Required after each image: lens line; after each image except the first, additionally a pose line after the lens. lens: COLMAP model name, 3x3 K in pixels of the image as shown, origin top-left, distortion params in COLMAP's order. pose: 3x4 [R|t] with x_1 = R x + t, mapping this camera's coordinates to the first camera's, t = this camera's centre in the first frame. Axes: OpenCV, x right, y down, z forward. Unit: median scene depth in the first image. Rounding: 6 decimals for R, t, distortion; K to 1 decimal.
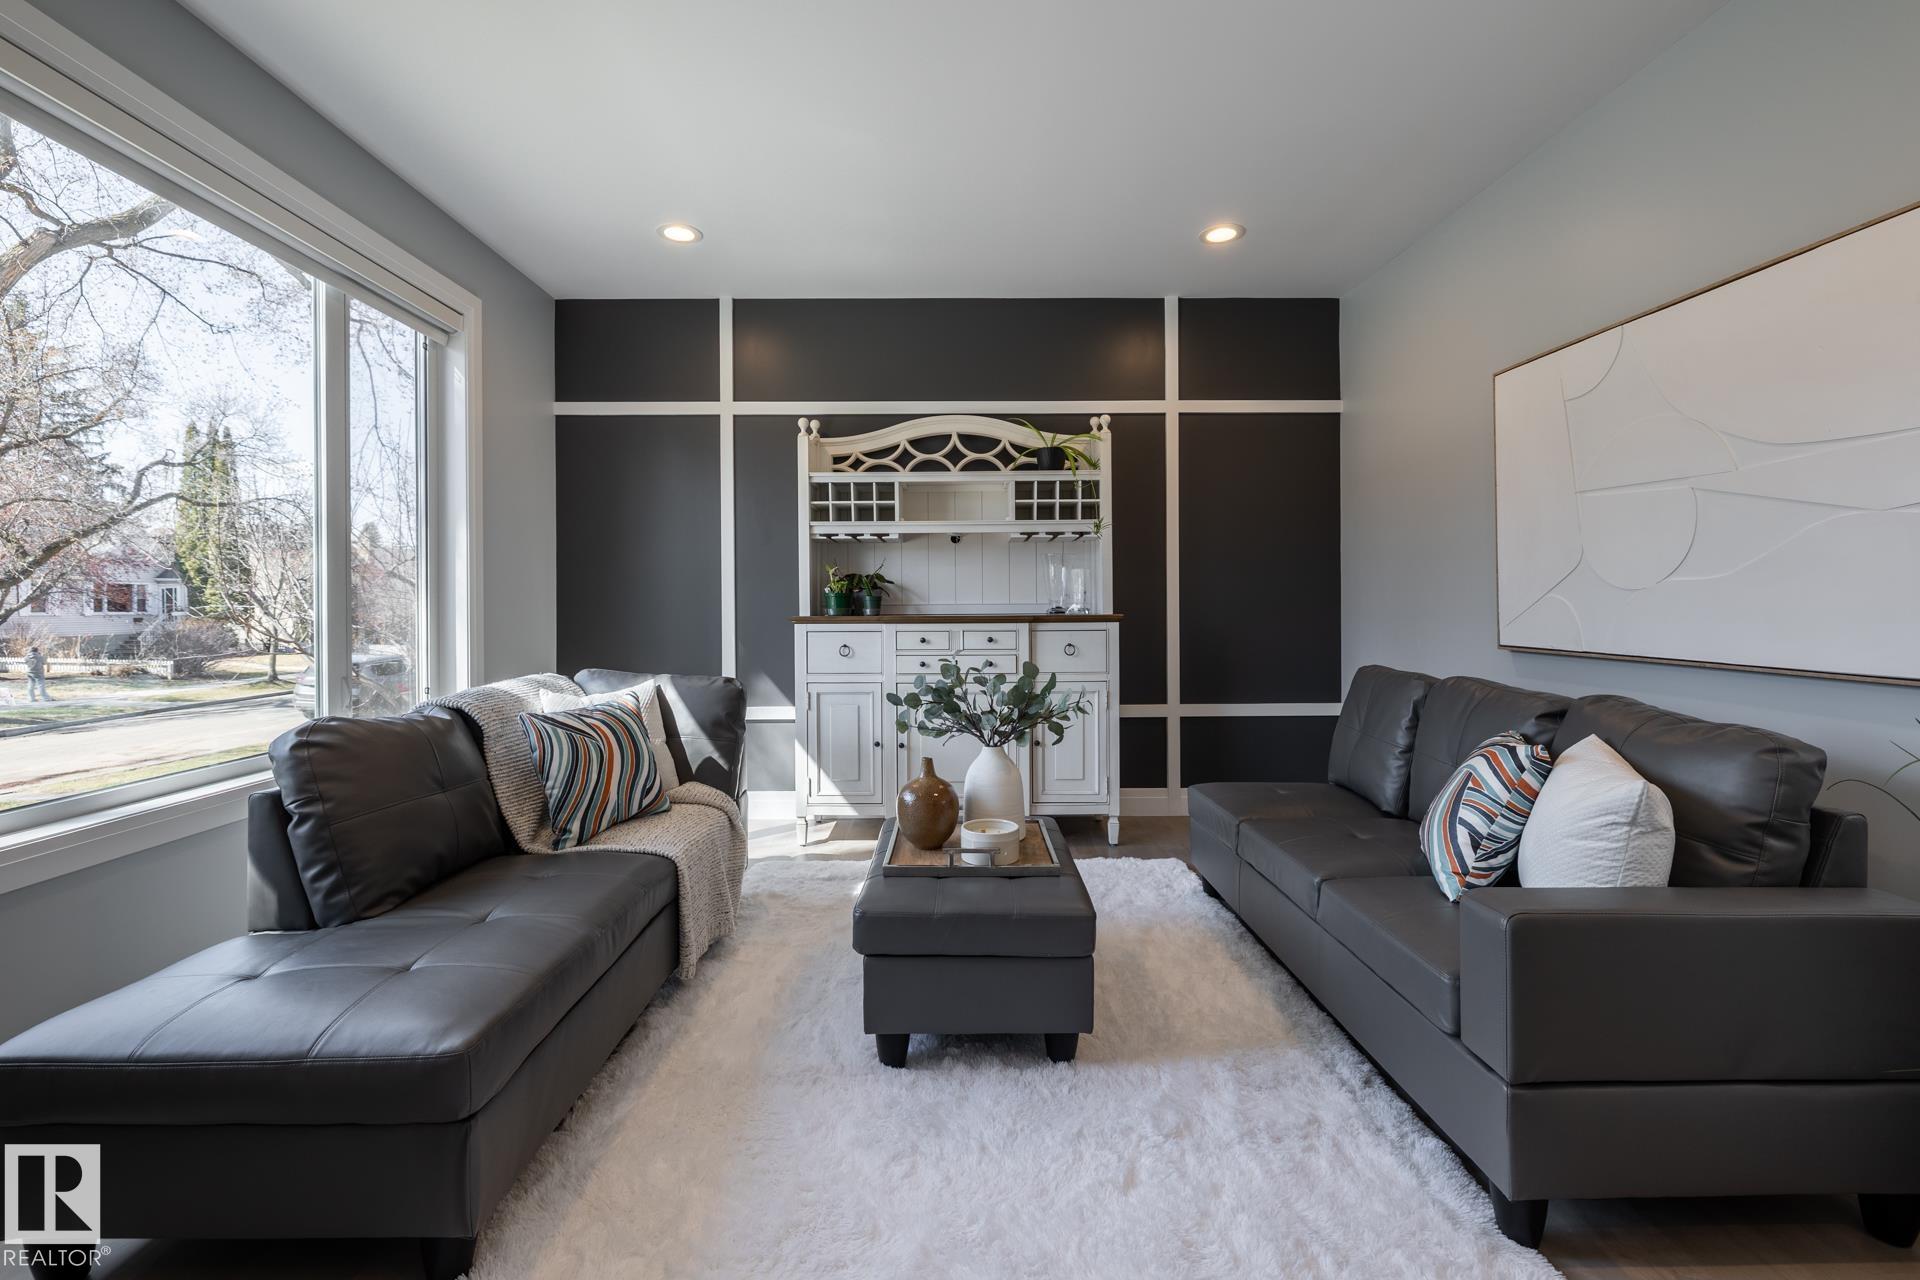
lens RADIAL K [[816.9, 0, 1024.0], [0, 816.9, 608.5], [0, 0, 1]] dist [-0.002548, 0.000840]
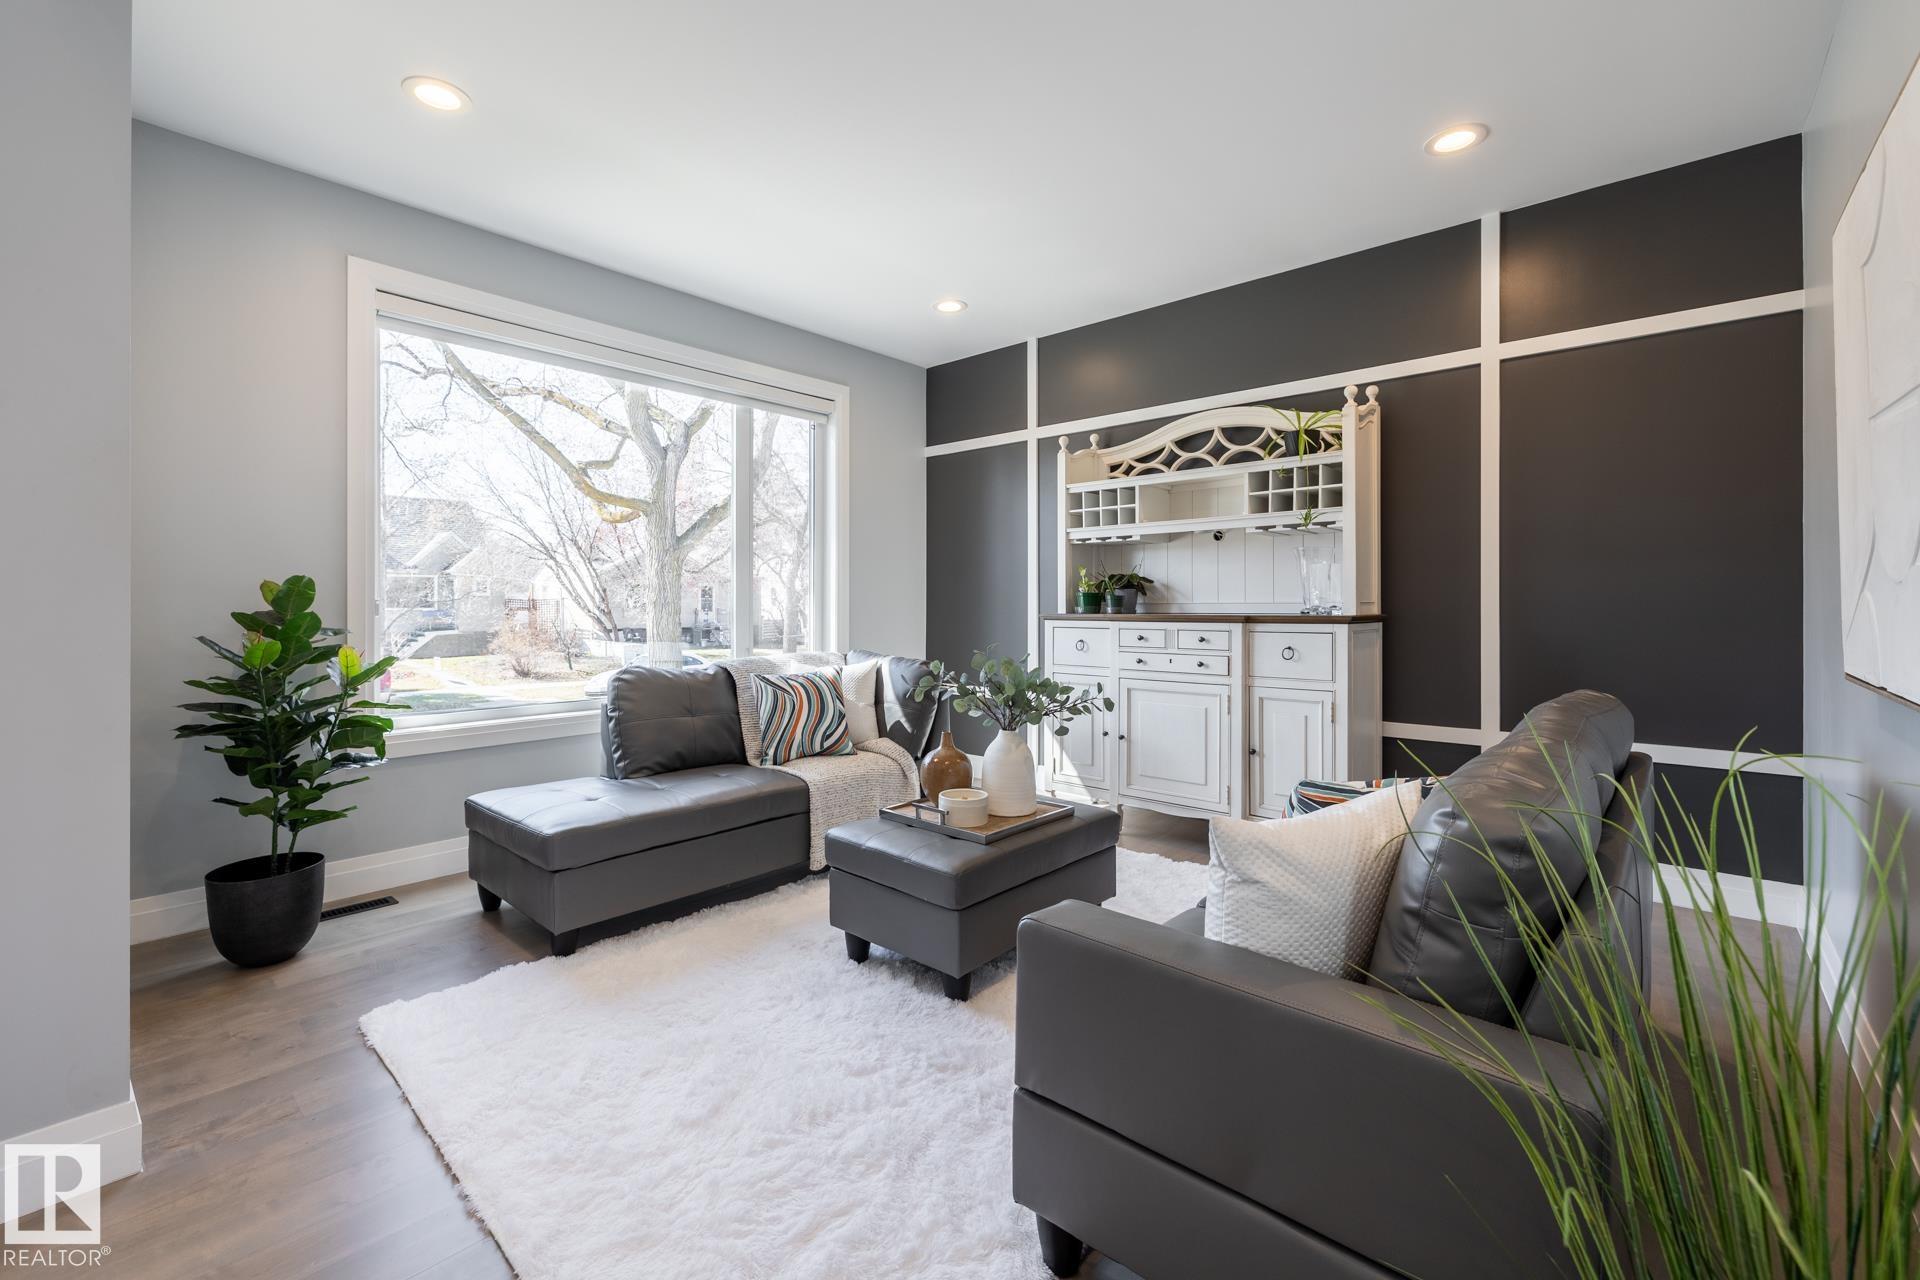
lens RADIAL K [[816.9, 0, 922.1], [0, 816.9, 602.3], [0, 0, 1]] dist [-0.002548, 0.000840]
pose [[0.725208, 0.001685, -0.688527, 0.360040], [-0.004406, 0.999988, -0.002193, -0.002497], [0.688515, 0.004624, 0.725207, 0.055896]]
